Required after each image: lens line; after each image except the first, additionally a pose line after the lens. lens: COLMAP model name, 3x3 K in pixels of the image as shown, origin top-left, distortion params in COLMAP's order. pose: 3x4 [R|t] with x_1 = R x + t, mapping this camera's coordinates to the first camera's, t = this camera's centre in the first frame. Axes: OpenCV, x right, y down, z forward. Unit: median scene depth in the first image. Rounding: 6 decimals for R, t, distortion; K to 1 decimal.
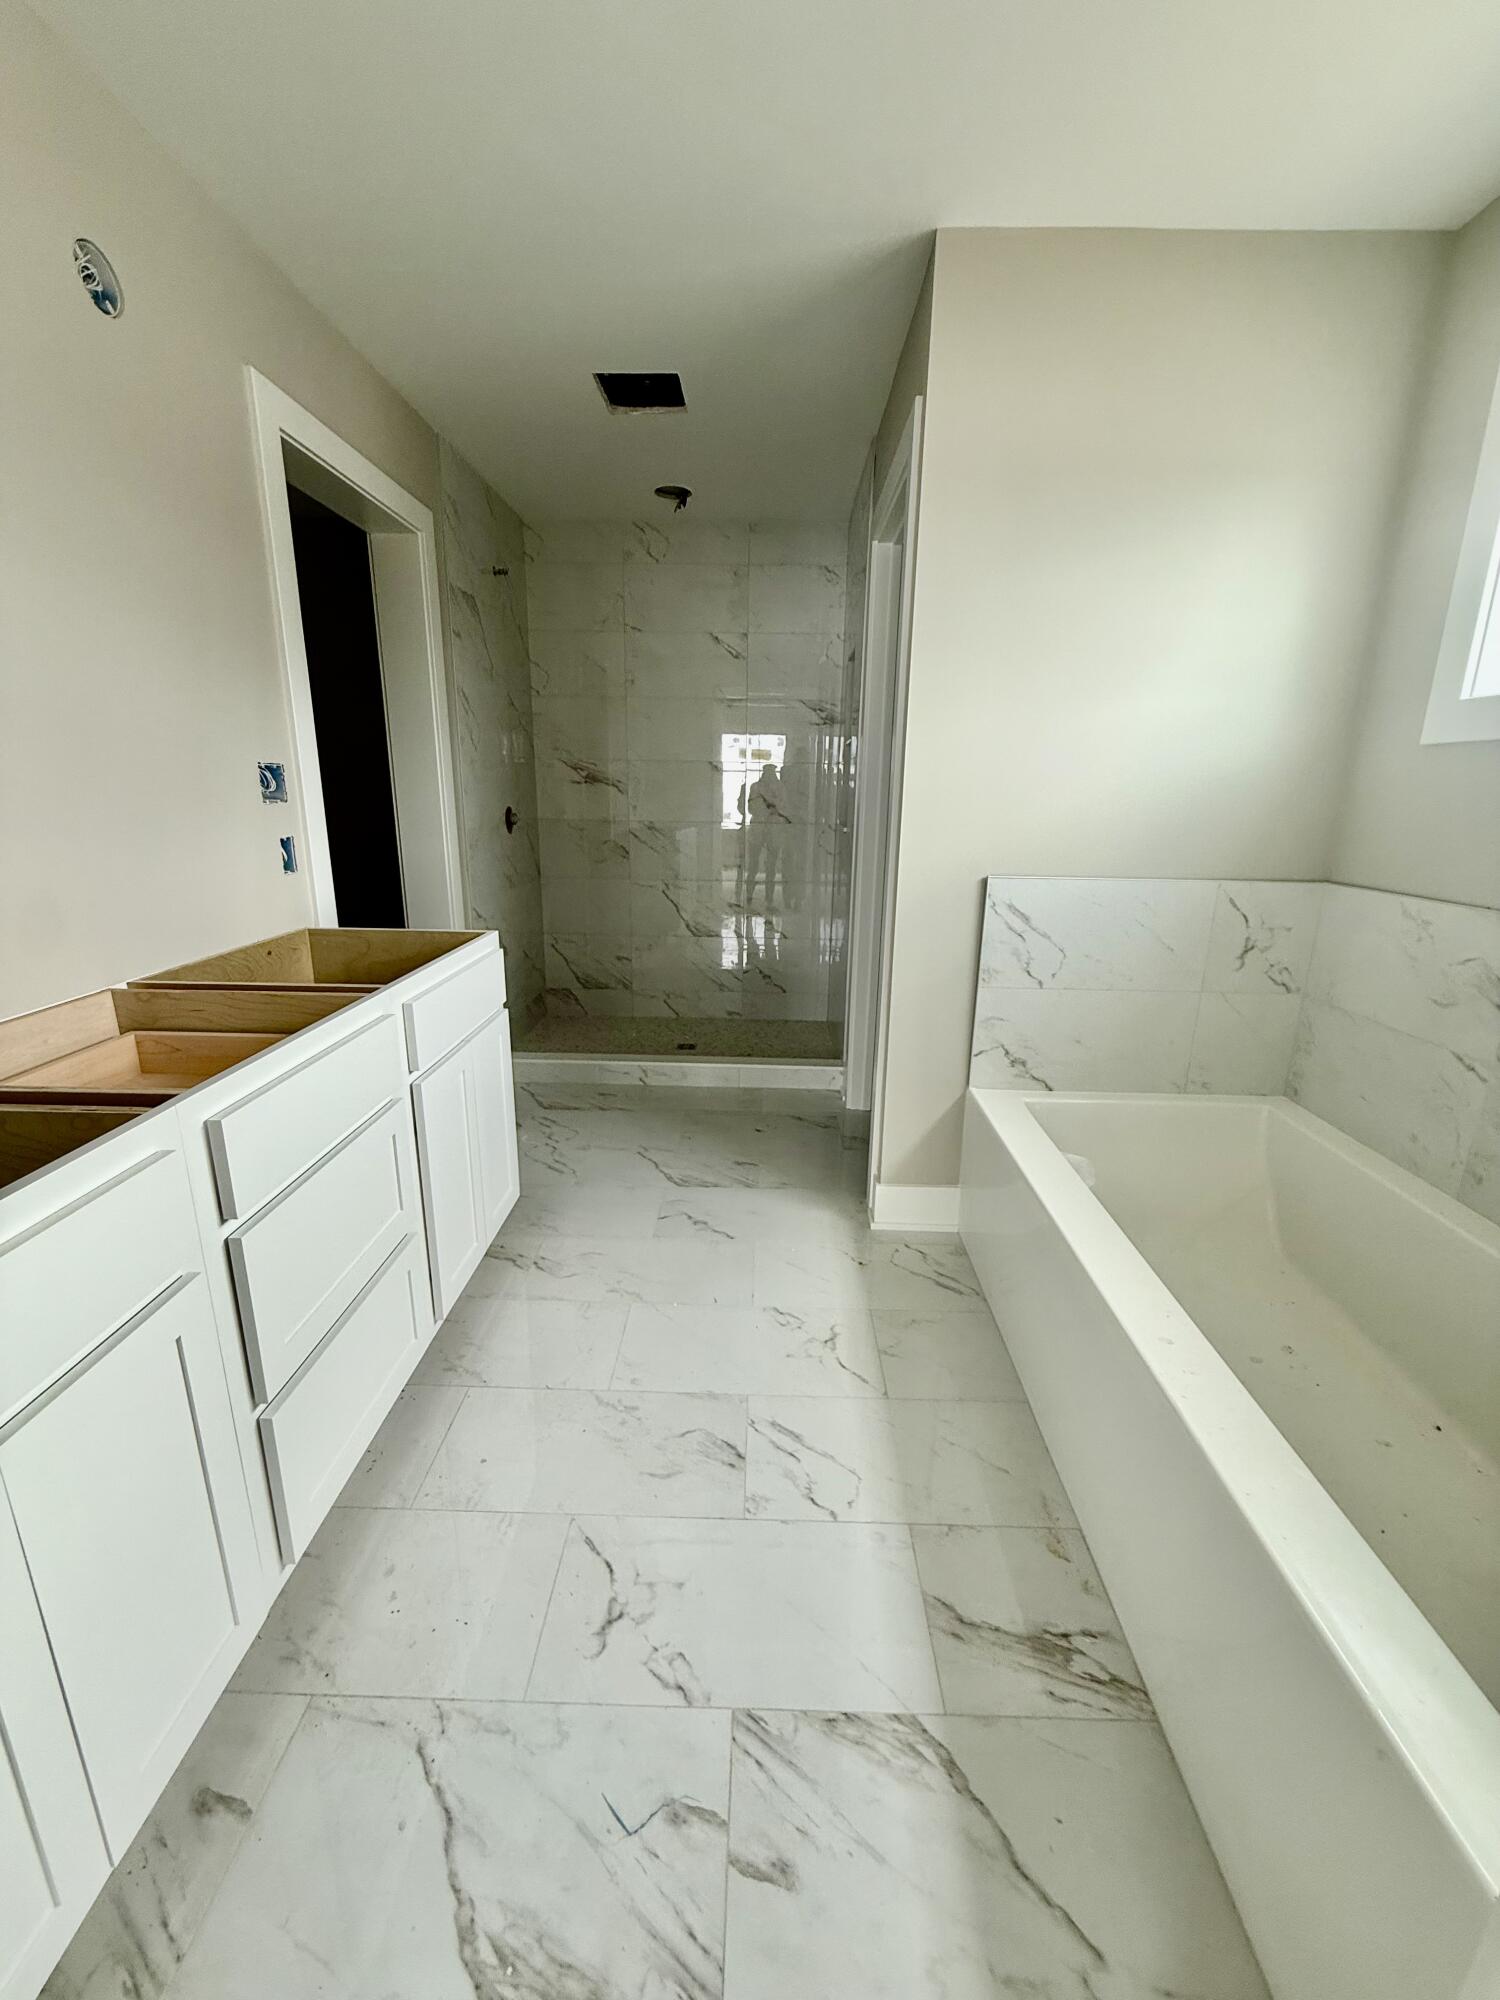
lens RADIAL K [[798.9, 0, 749.1], [0, 798.9, 1006.0], [0, 0, 1]] dist [0.002514, 0.000200]
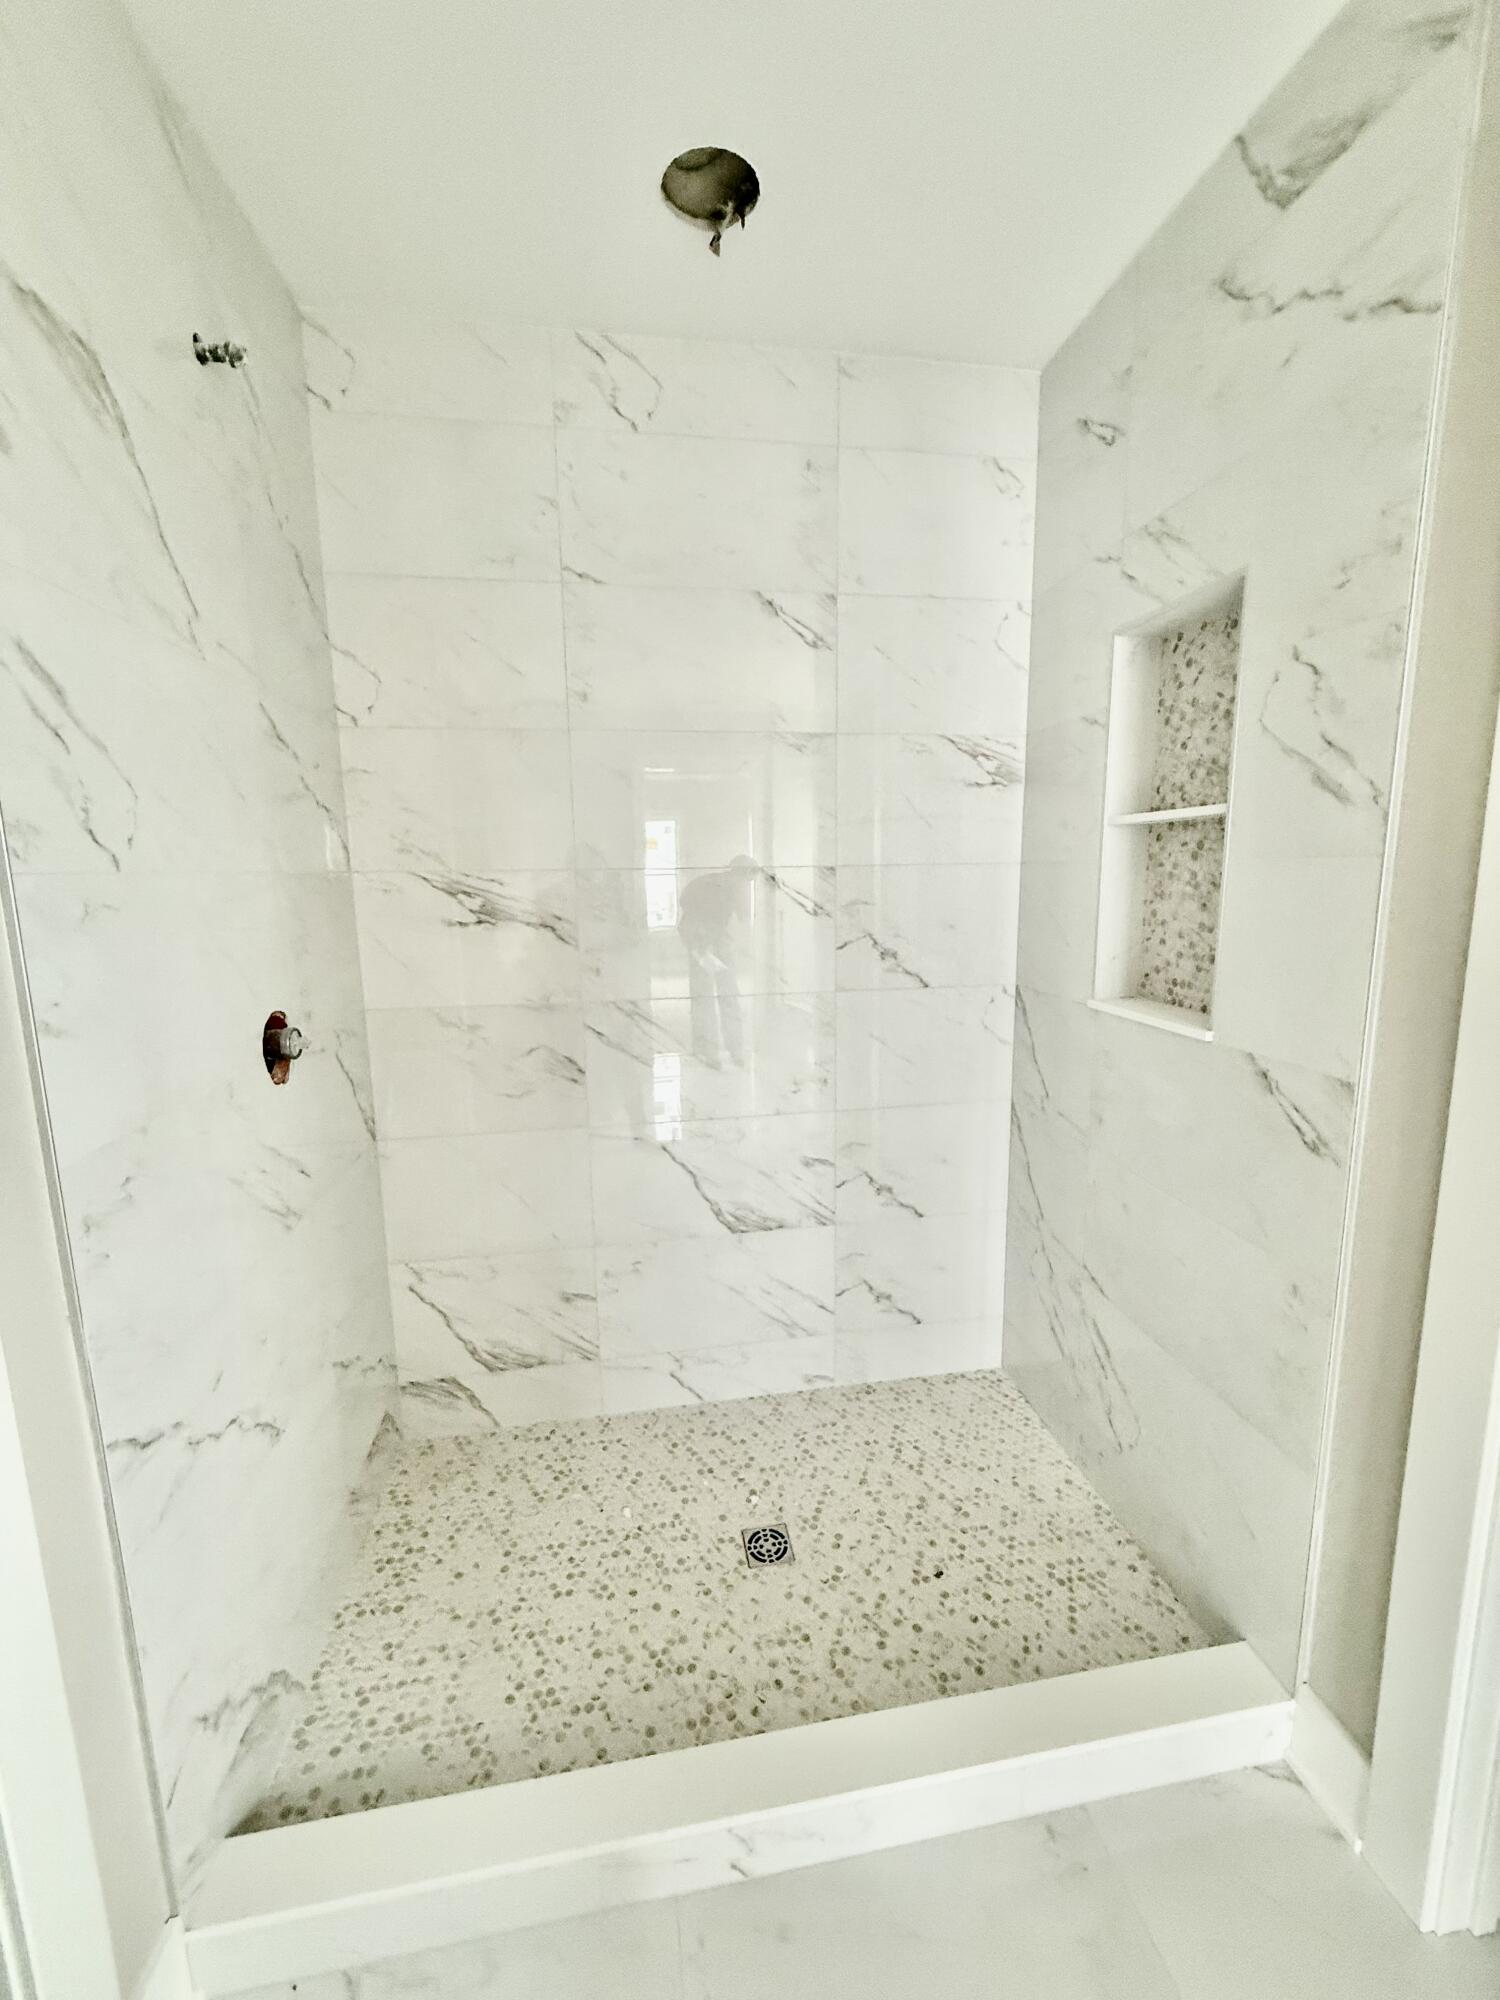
lens RADIAL K [[798.9, 0, 751.1], [0, 798.9, 1001.8], [0, 0, 1]] dist [0.002514, 0.000200]
pose [[0.982501, -0.061182, 0.175921, -0.139431], [0.079269, 0.992055, -0.097691, -0.184280], [-0.168546, 0.109927, 0.979545, 0.557950]]
